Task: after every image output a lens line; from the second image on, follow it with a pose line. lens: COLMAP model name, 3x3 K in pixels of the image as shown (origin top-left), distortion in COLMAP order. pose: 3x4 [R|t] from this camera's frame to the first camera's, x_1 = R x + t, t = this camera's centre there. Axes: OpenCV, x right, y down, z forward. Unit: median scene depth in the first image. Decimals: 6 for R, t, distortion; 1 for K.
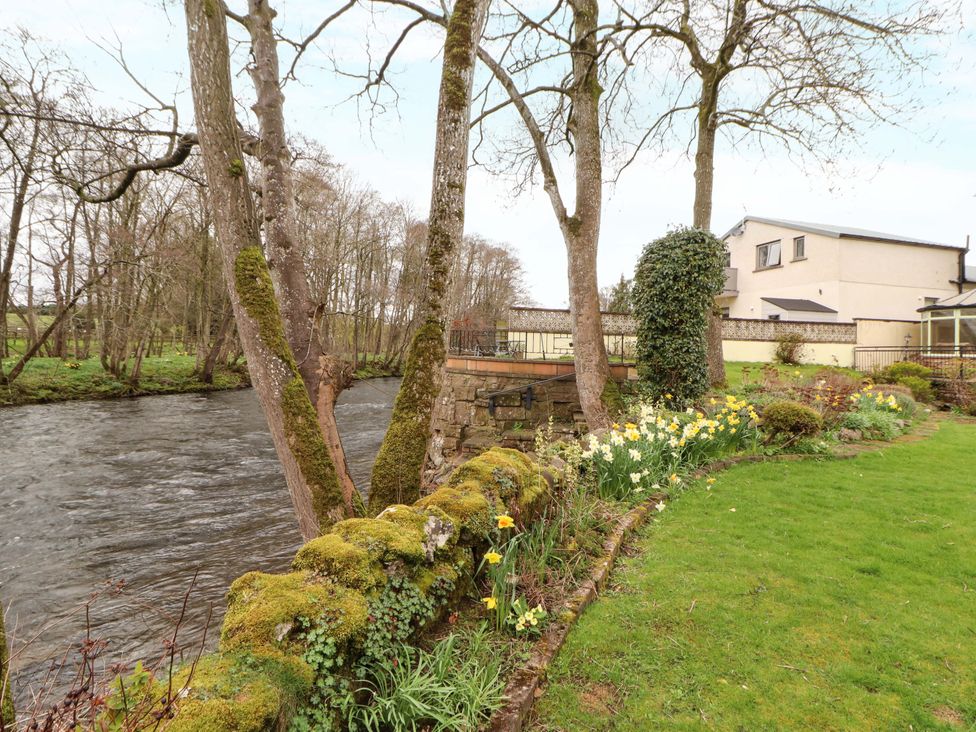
lens RADIAL K [[499.9, 0, 498.1], [0, 499.9, 339.5], [0, 0, 1]] dist [0.005435, -0.019037]
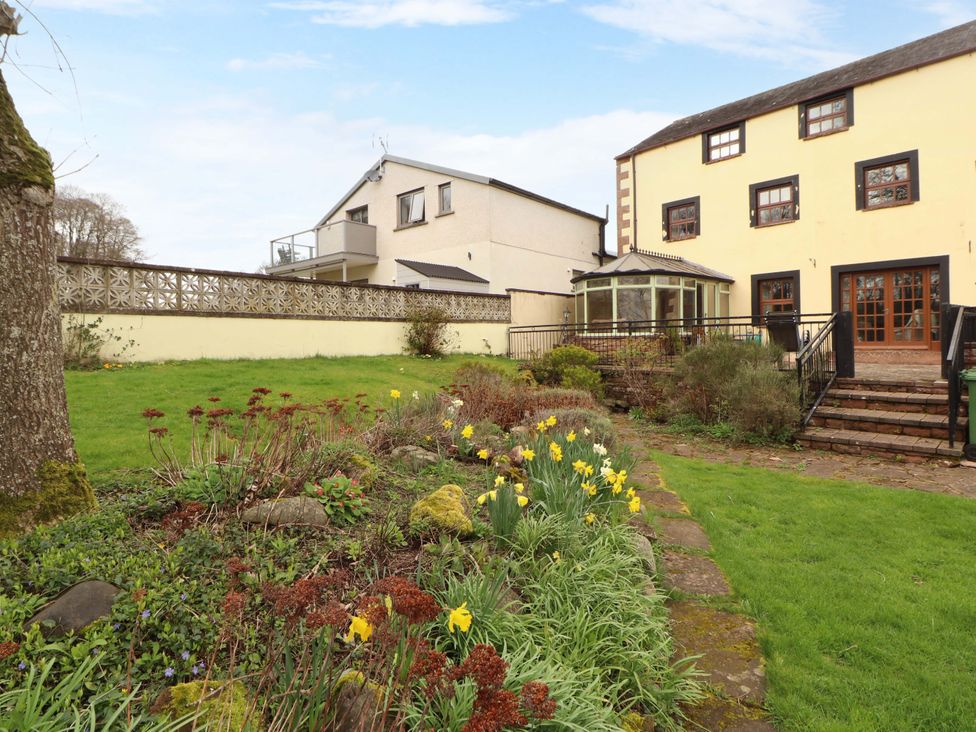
lens RADIAL K [[499.9, 0, 498.1], [0, 499.9, 339.5], [0, 0, 1]] dist [0.005435, -0.019037]
pose [[0.821155, -0.036111, 0.569562, 0.307660], [0.021788, 0.999252, 0.031941, 0.010200], [-0.570290, -0.013819, 0.821327, 0.441396]]
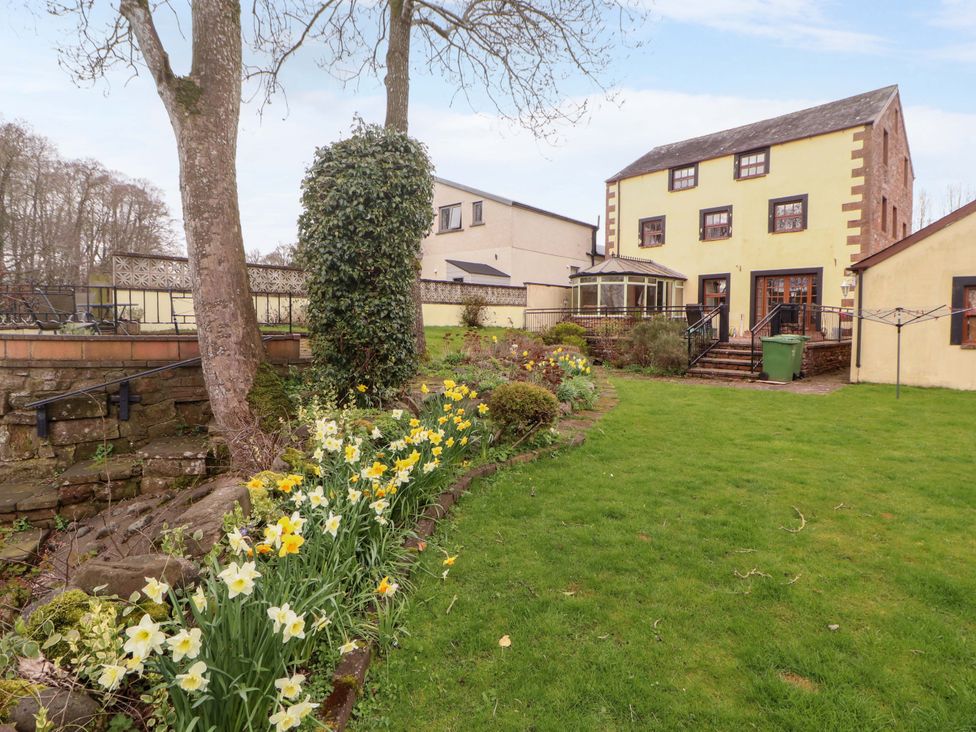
lens RADIAL K [[499.9, 0, 498.1], [0, 499.9, 339.5], [0, 0, 1]] dist [0.005435, -0.019037]
pose [[0.818140, -0.042580, 0.573440, 0.053817], [0.001982, 0.997457, 0.071238, 0.003072], [-0.575015, -0.057146, 0.816144, 0.170912]]
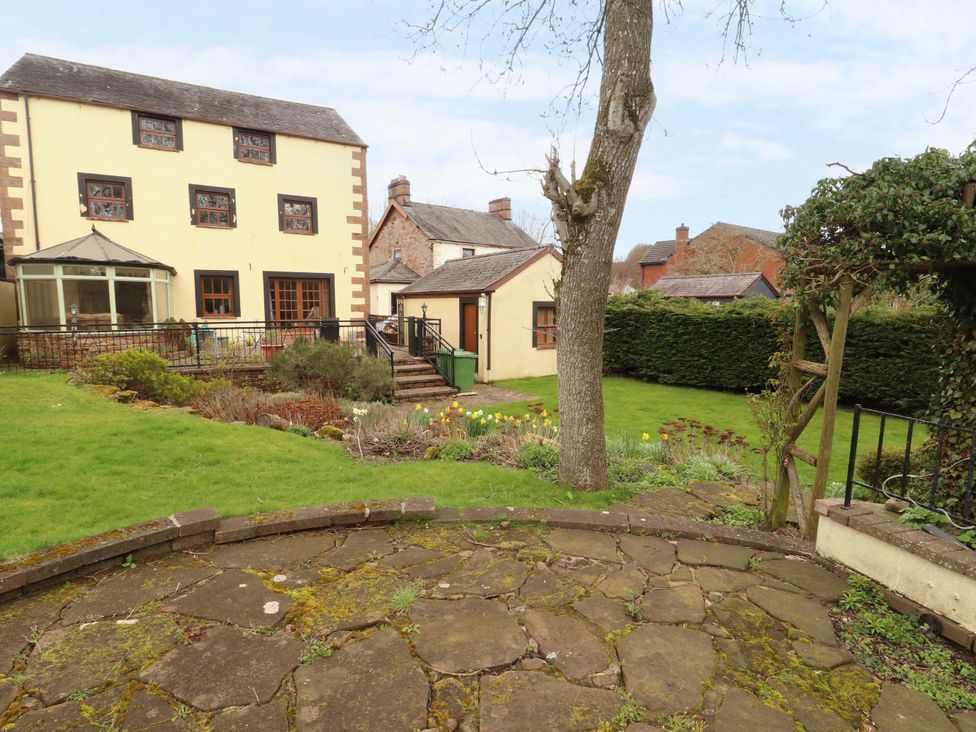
lens RADIAL K [[506.2, 0, 492.5], [0, 506.2, 352.6], [0, 0, 1]] dist [0.004629, -0.015589]
pose [[-0.390563, -0.115367, 0.913319, 0.050605], [-0.032110, 0.993220, 0.111729, -0.037406], [-0.920016, 0.014311, -0.391619, 0.785356]]
